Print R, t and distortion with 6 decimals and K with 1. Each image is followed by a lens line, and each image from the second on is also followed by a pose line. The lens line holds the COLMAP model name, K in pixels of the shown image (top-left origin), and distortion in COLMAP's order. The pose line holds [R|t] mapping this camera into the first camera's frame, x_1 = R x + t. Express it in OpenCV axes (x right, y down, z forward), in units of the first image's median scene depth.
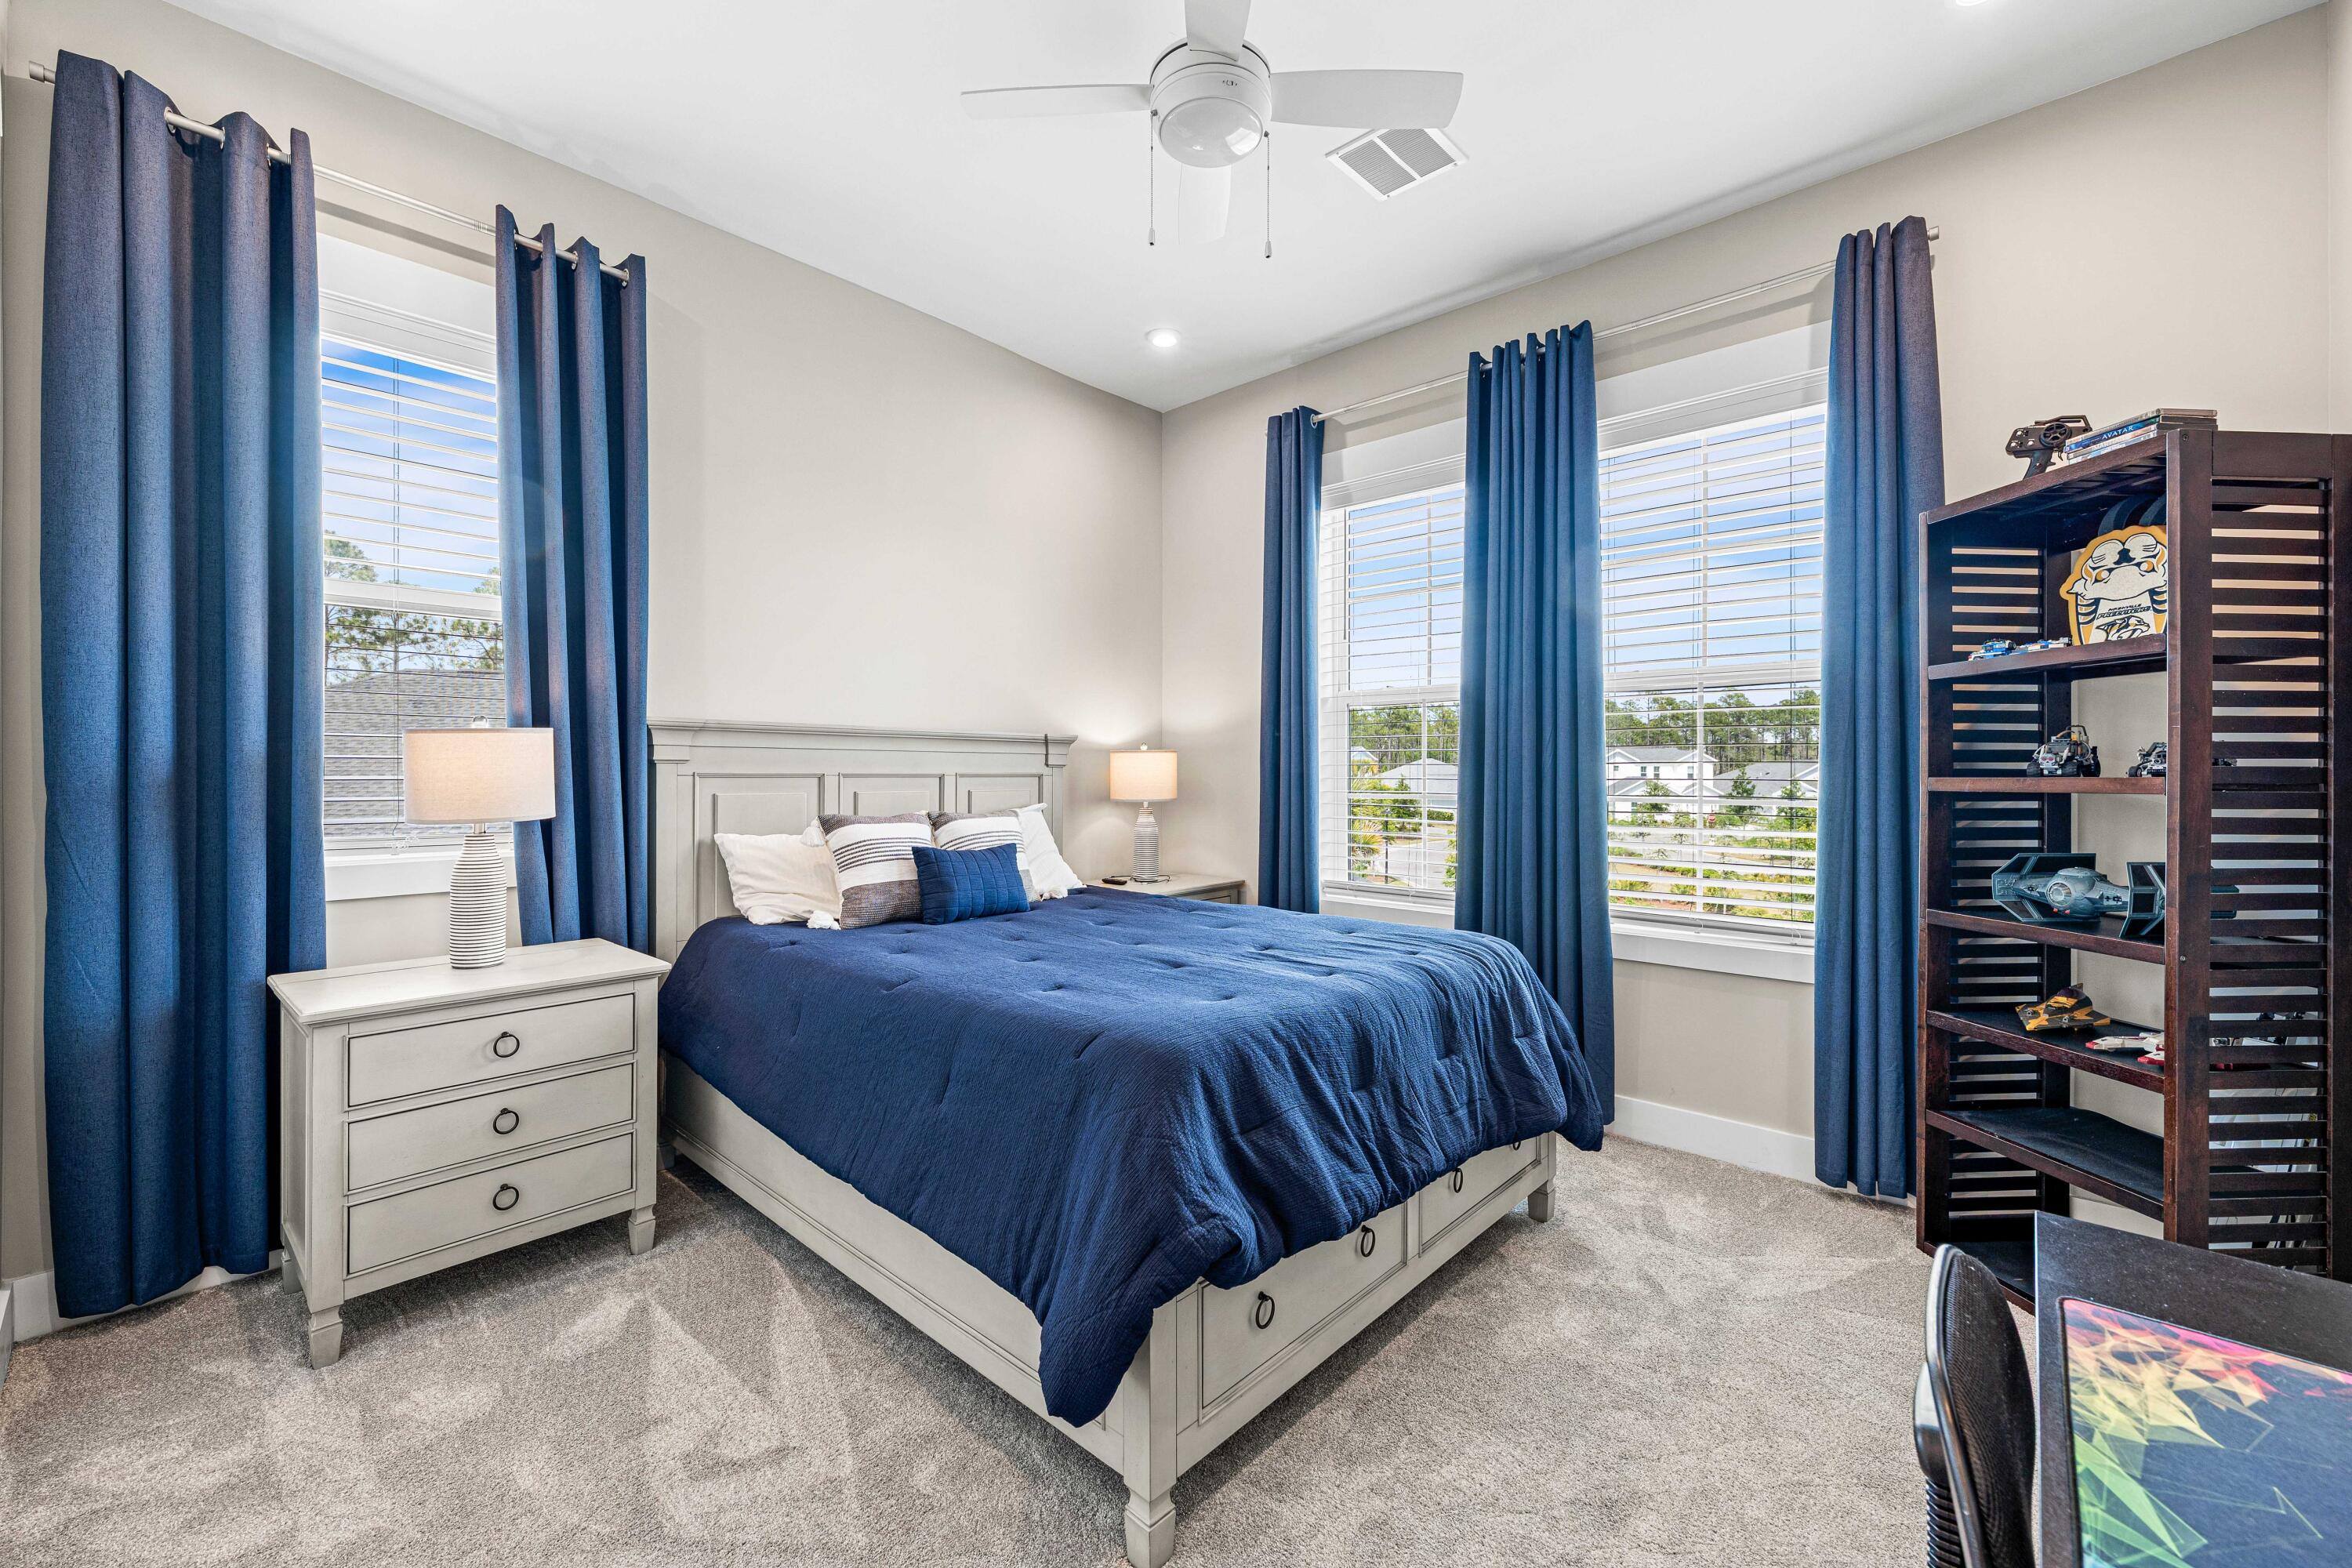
lens RADIAL K [[918.9, 0, 1179.2], [0, 918.9, 771.2], [0, 0, 1]] dist [-0.001989, -0.000117]
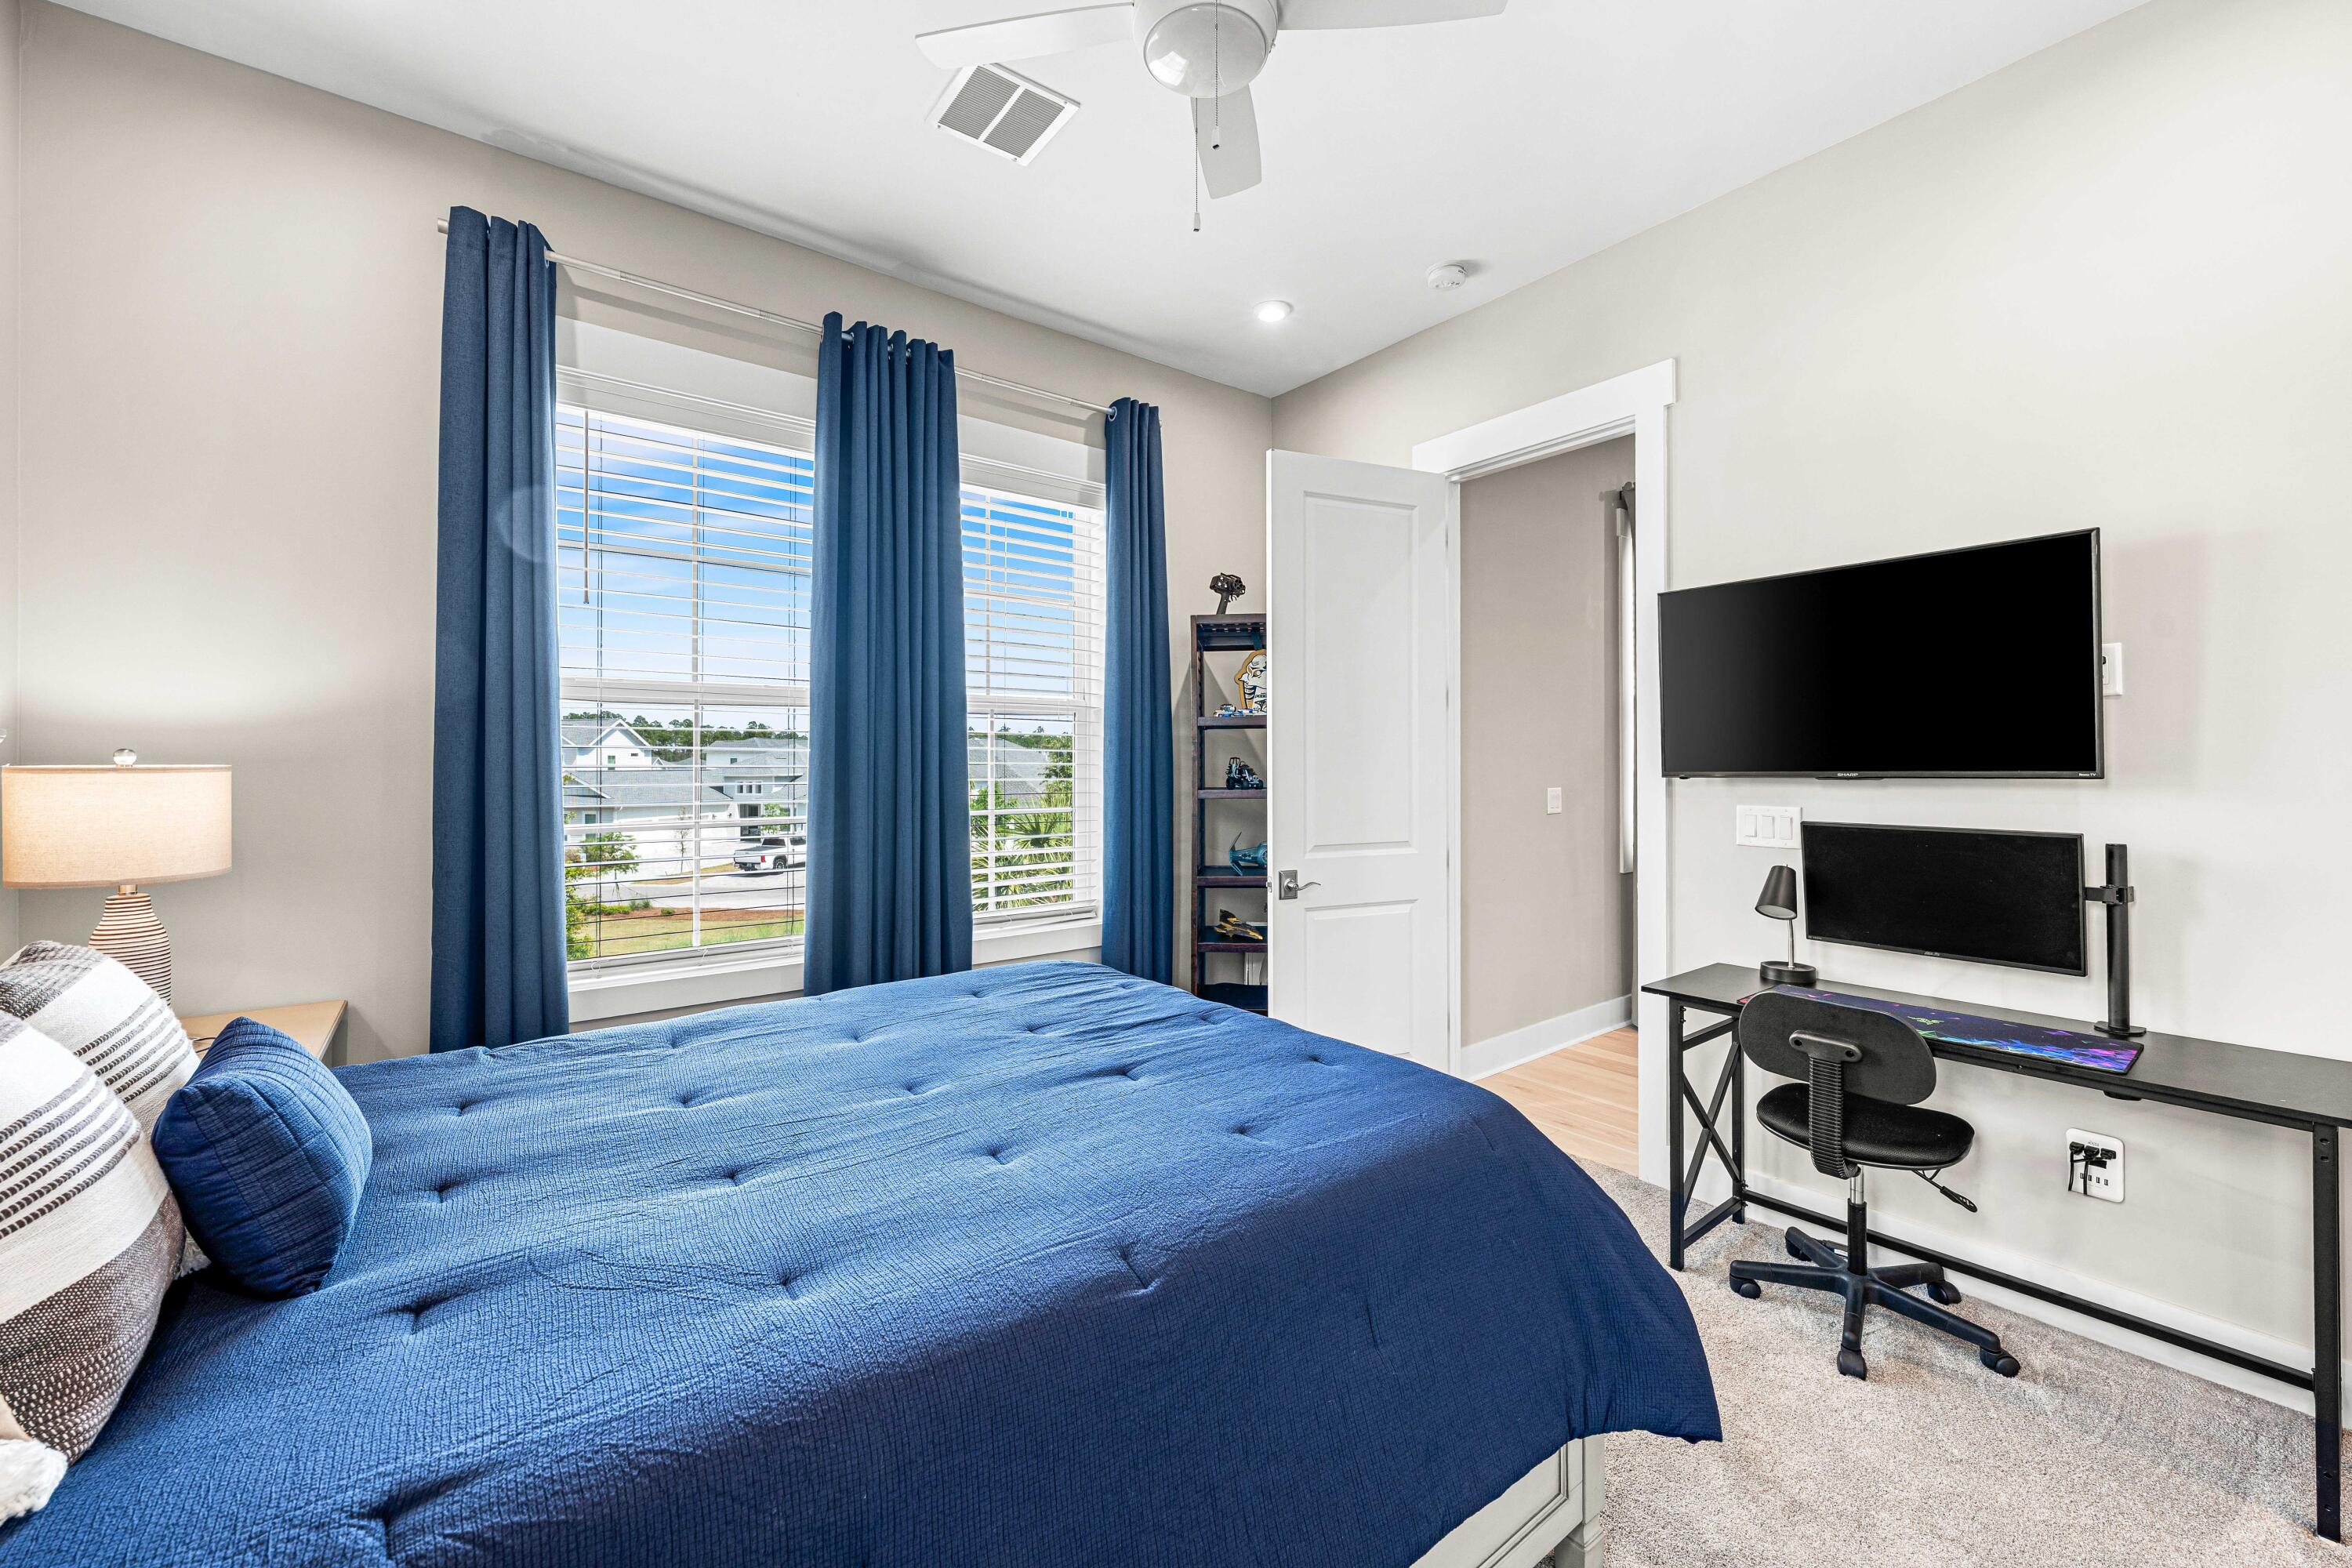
lens RADIAL K [[918.9, 0, 1179.2], [0, 918.9, 771.2], [0, 0, 1]] dist [-0.001989, -0.000117]
pose [[0.181788, -0.012809, 0.983254, -0.525360], [0.003902, 0.999917, 0.012304, -0.032419], [-0.983330, 0.001600, 0.181823, 0.566317]]
